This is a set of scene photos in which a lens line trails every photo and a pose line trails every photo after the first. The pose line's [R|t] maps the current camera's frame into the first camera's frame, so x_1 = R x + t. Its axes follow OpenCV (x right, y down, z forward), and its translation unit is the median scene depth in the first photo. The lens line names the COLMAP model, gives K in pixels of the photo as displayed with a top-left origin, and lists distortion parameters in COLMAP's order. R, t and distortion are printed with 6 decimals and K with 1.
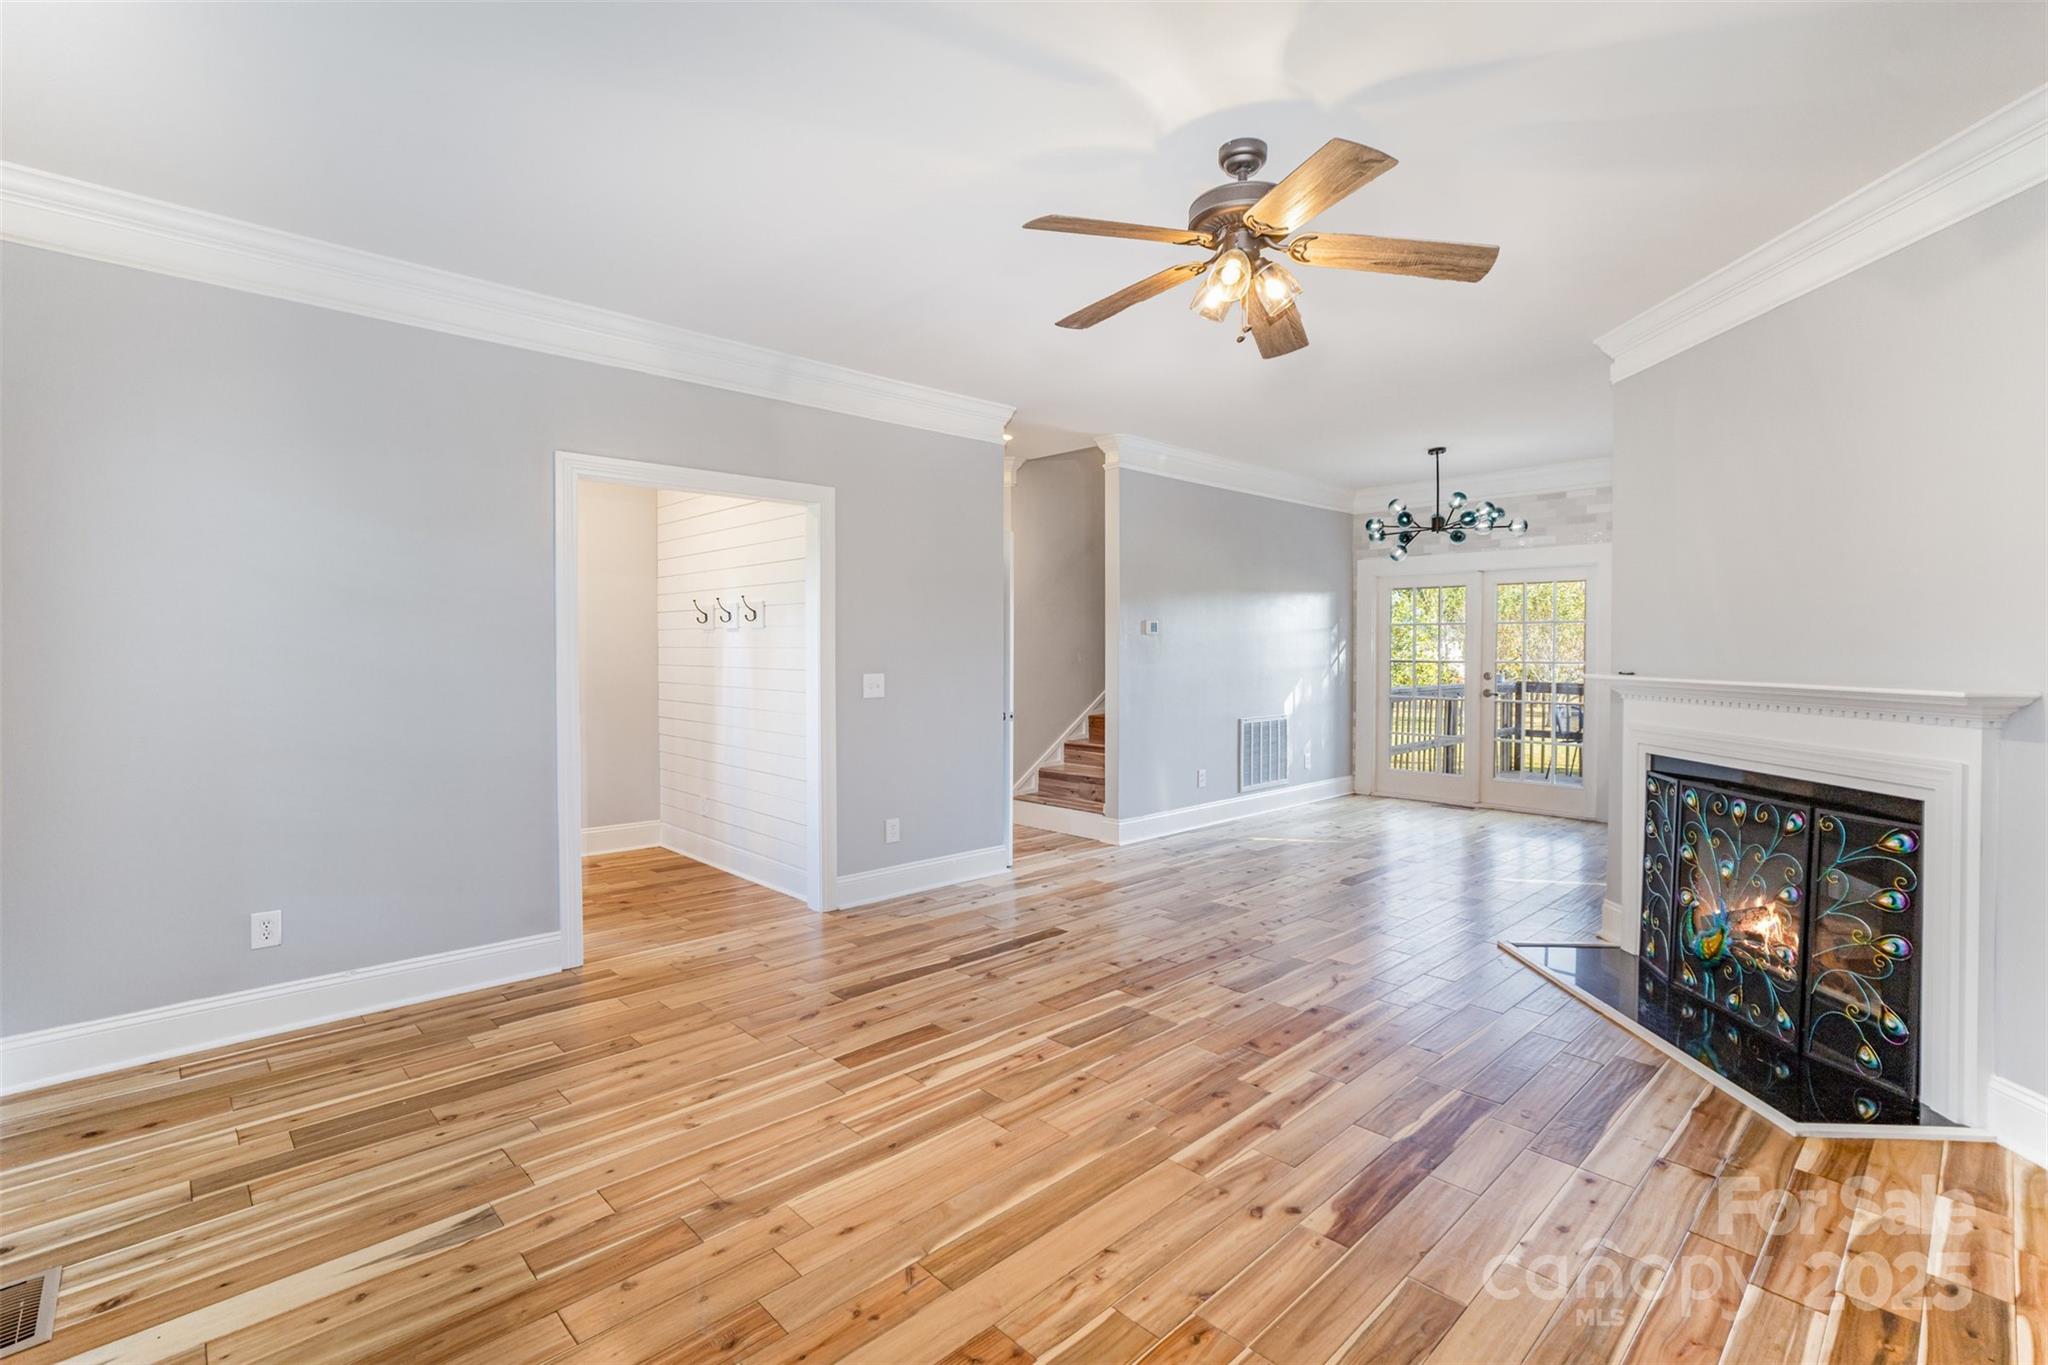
lens RADIAL K [[866.8, 0, 964.9], [0, 866.8, 660.2], [0, 0, 1]] dist [-0.025926, 0.011241]
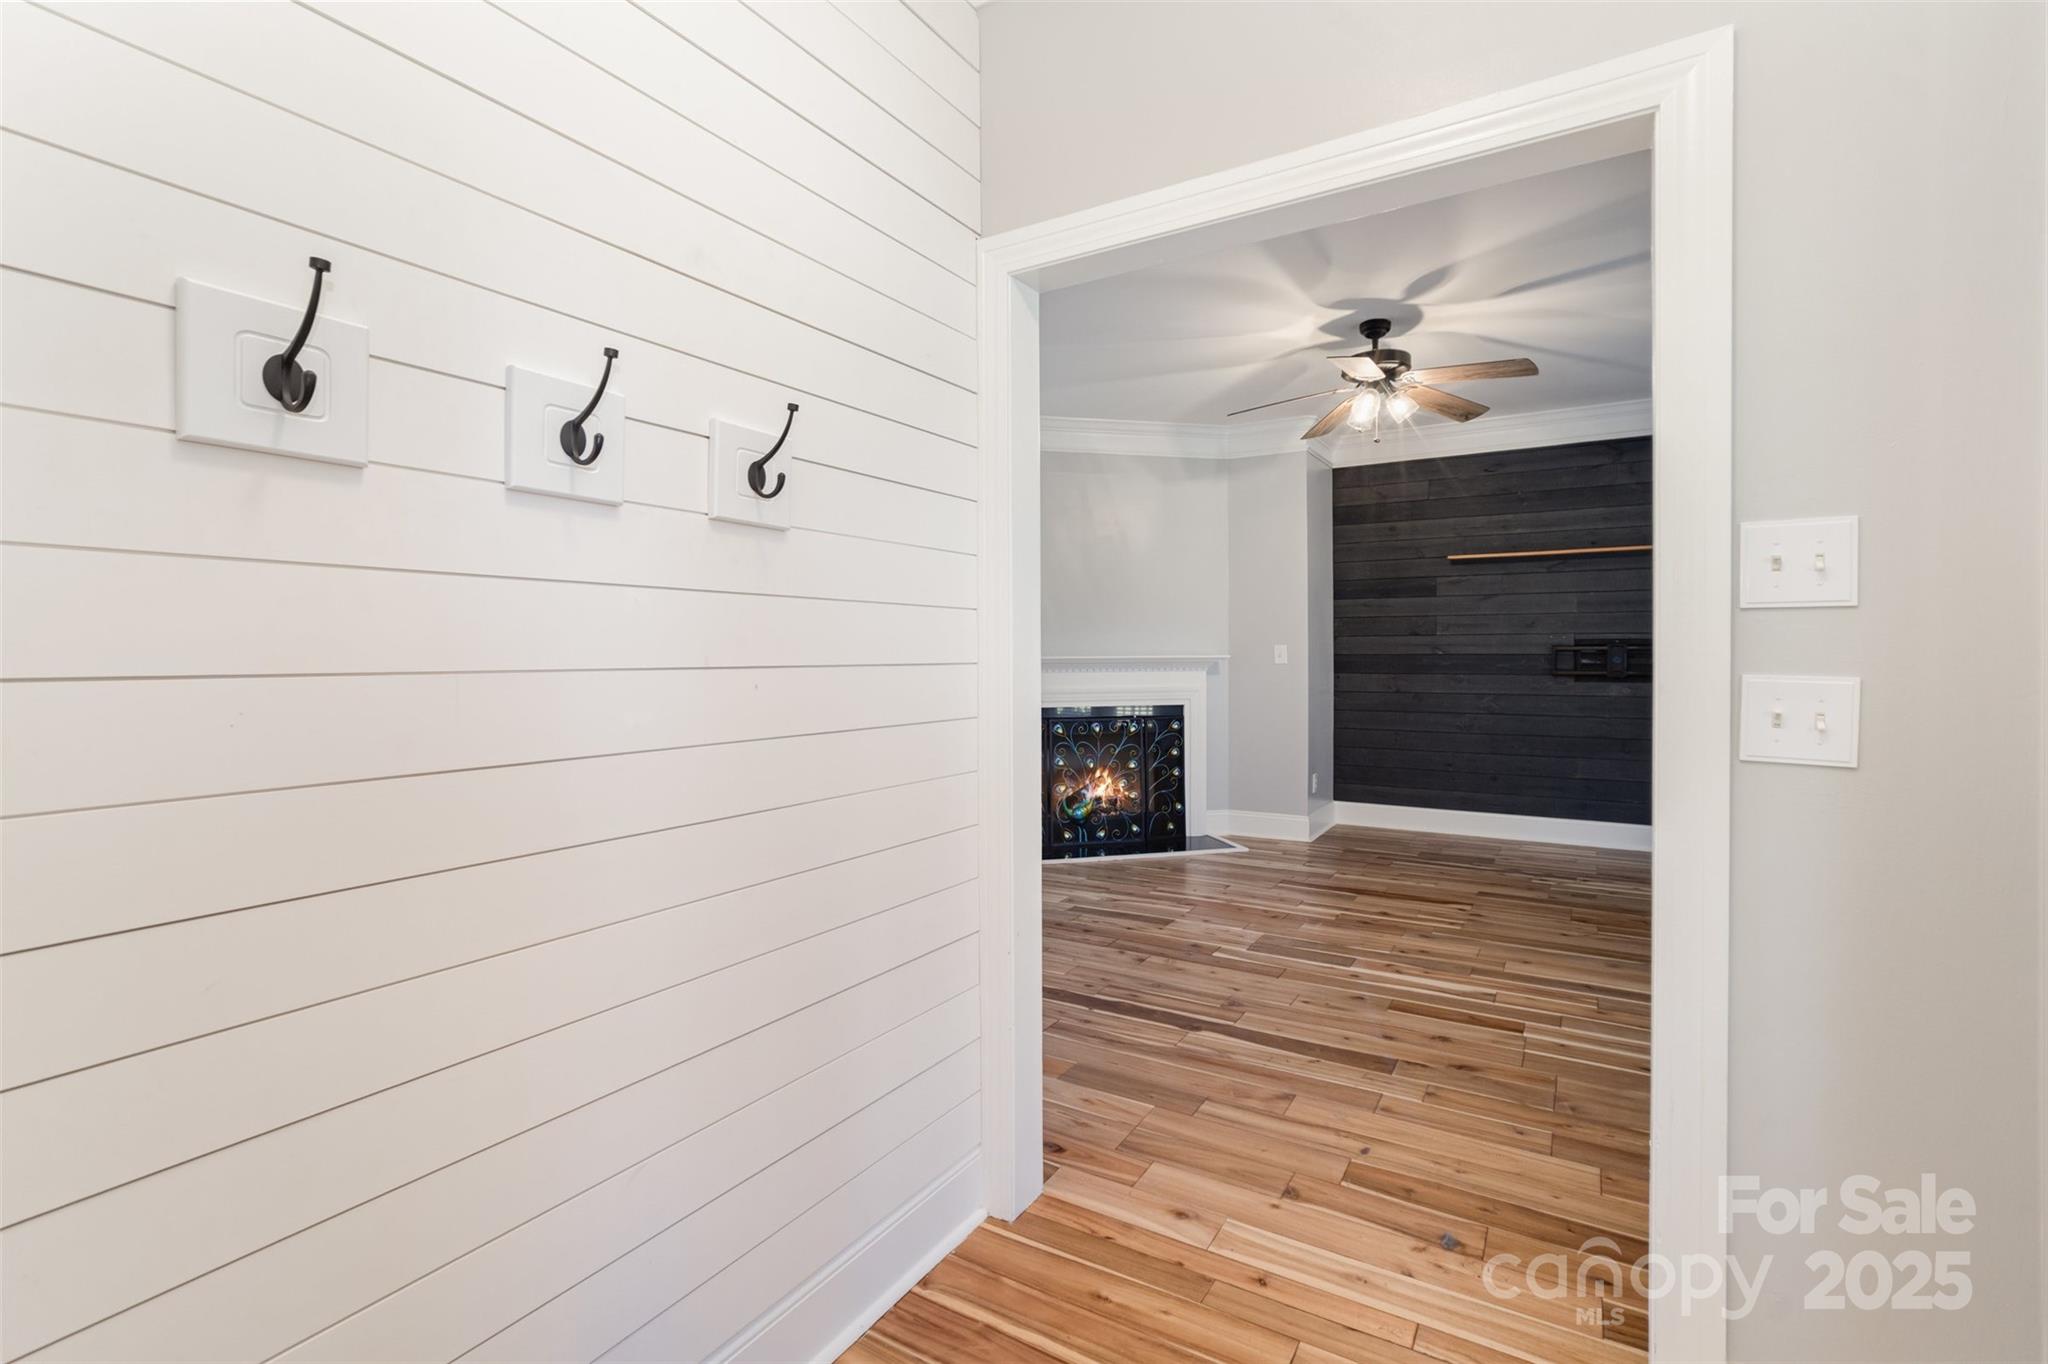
lens RADIAL K [[946.4, 0, 1020.3], [0, 946.4, 664.1], [0, 0, 1]] dist [0.001210, -0.000080]
pose [[-0.284362, -0.007213, 0.958690, -0.872087], [0.015851, 0.999800, 0.012224, 0.011723], [-0.958586, 0.018672, -0.284191, 1.570218]]
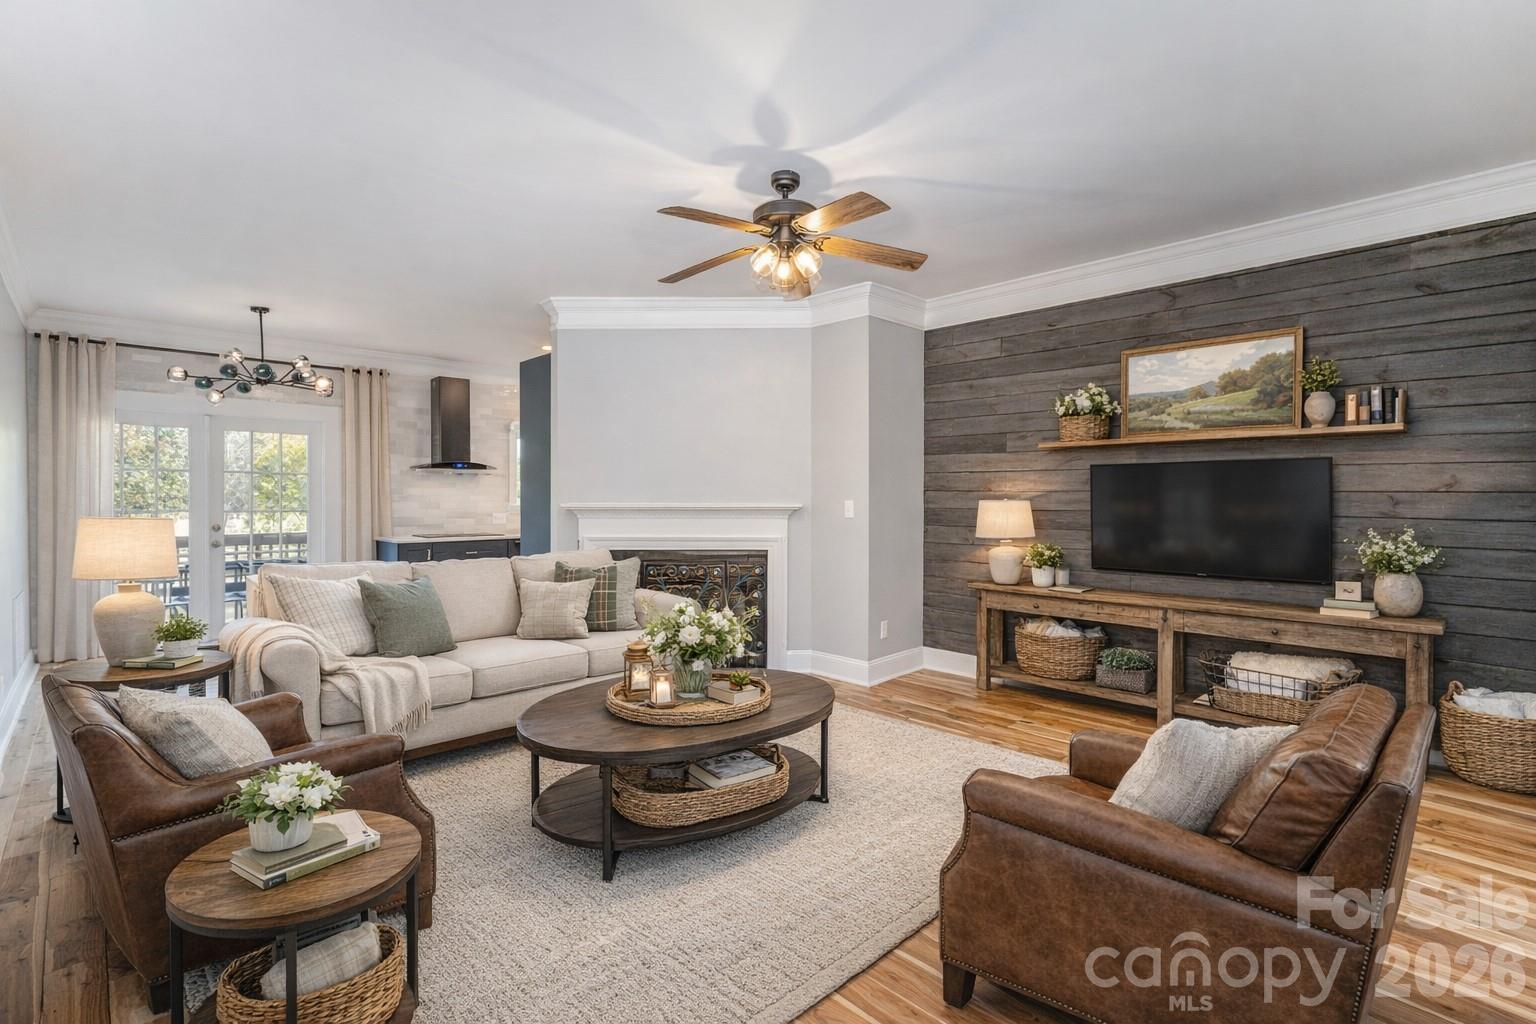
lens RADIAL K [[709.8, 0, 765.2], [0, 709.8, 498.6], [0, 0, 1]] dist [0.001210, -0.000080]
pose [[-0.039087, -0.007533, 0.999207, -0.713990], [0.011229, 0.999905, 0.007977, -0.008988], [-0.999173, 0.011532, -0.038999, 0.795120]]
